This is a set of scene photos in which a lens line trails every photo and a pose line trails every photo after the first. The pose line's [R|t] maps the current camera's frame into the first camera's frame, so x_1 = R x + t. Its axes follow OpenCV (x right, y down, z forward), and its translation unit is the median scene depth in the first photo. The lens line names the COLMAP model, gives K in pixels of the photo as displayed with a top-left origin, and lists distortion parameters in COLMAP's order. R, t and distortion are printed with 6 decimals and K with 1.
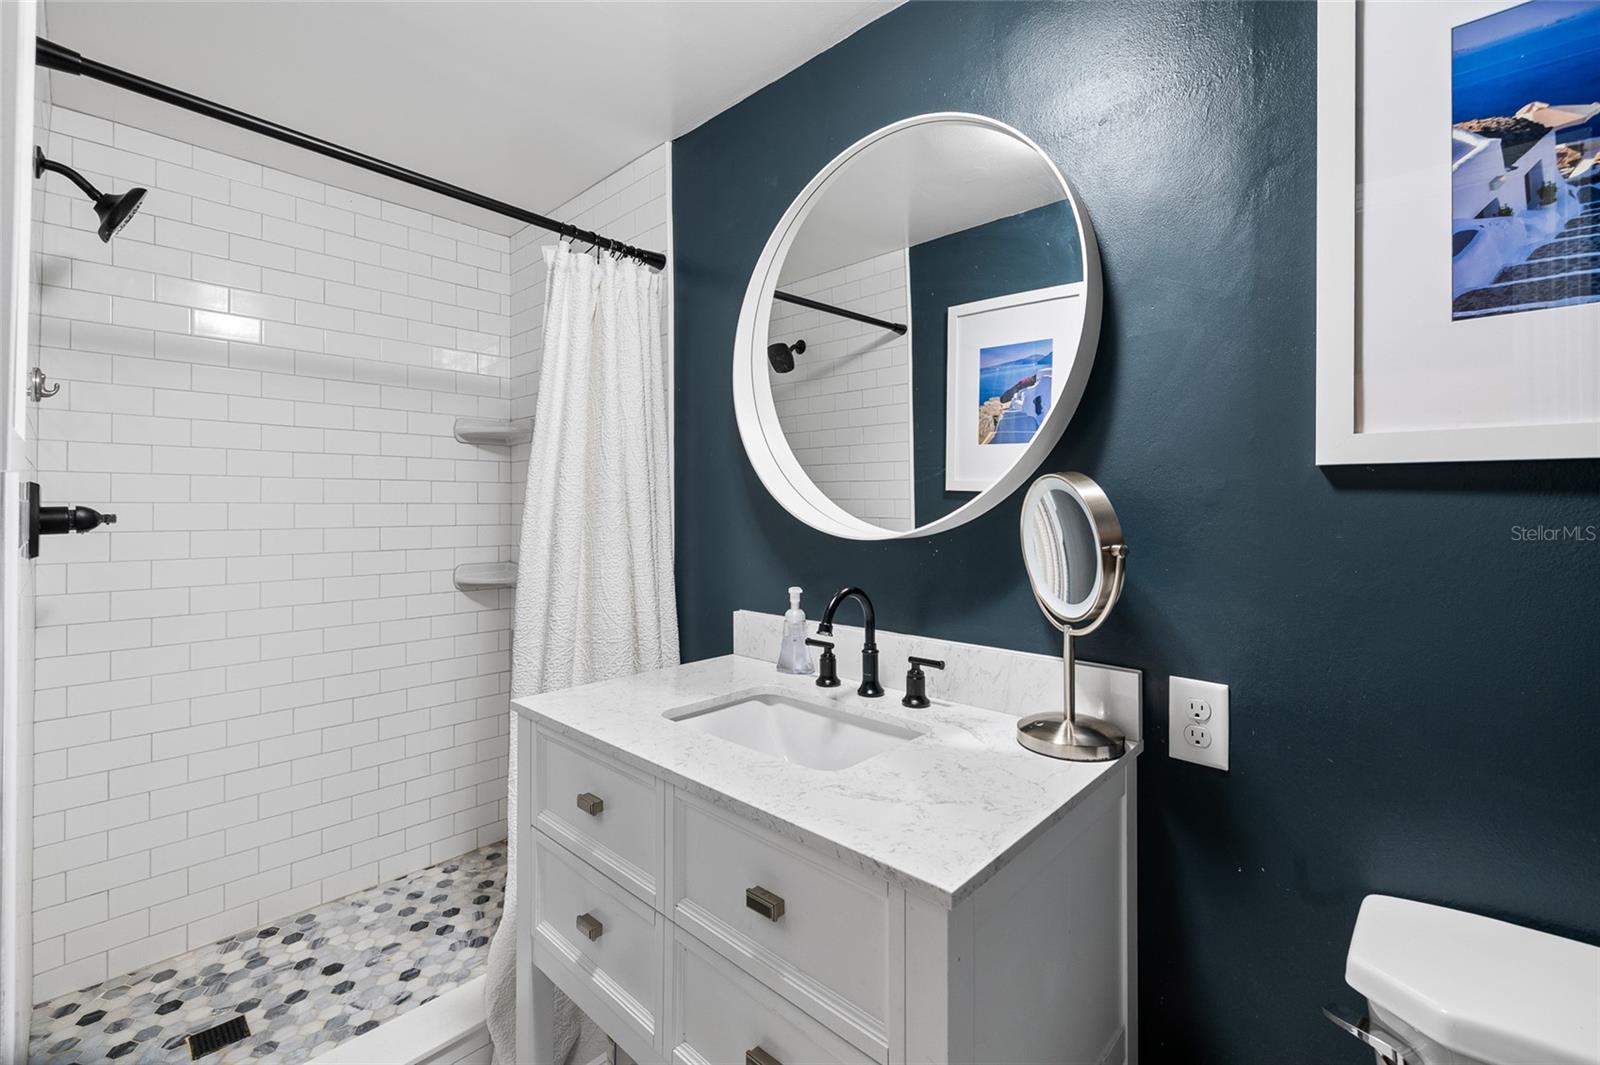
lens RADIAL K [[686.4, 0, 801.0], [0, 686.4, 508.9], [0, 0, 1]] dist [-0.002938, -0.000015]
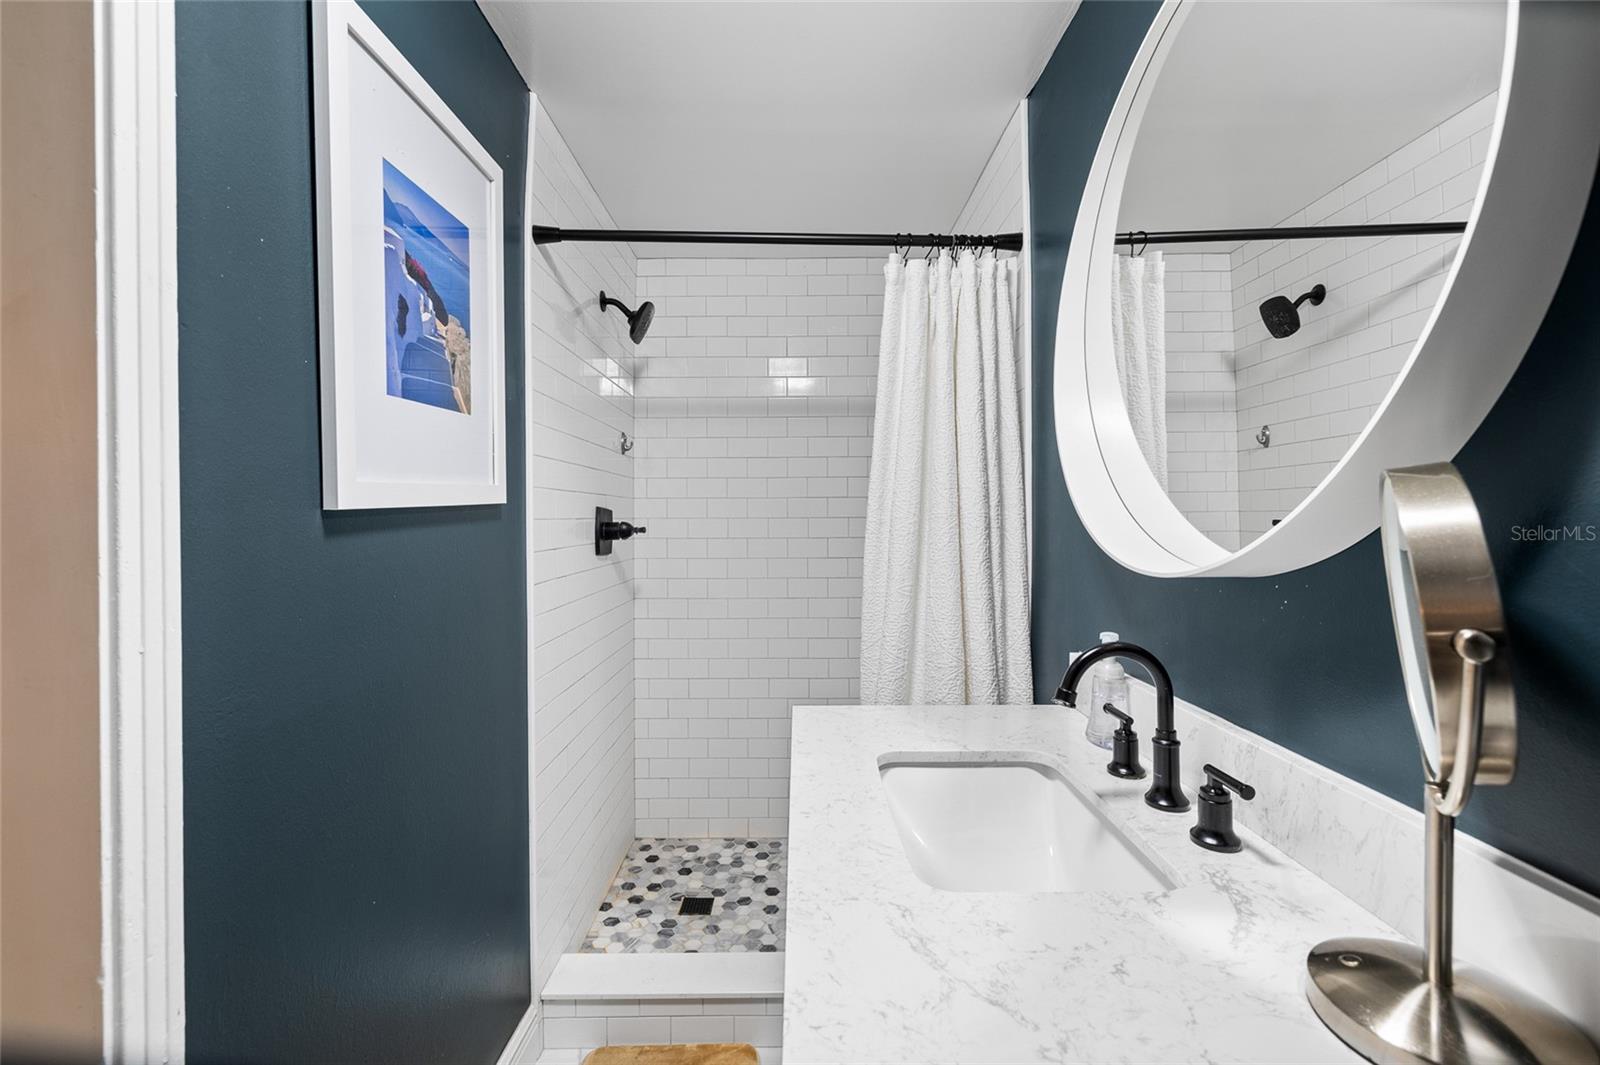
lens RADIAL K [[675.6, 0, 800.0], [0, 675.6, 532.5], [0, 0, 1]] dist [0.000465, 0.000524]
pose [[0.680155, 0.014112, -0.732933, 0.271852], [0.001488, 0.999786, 0.020630, -0.009563], [0.733067, -0.015122, 0.679988, 0.229756]]
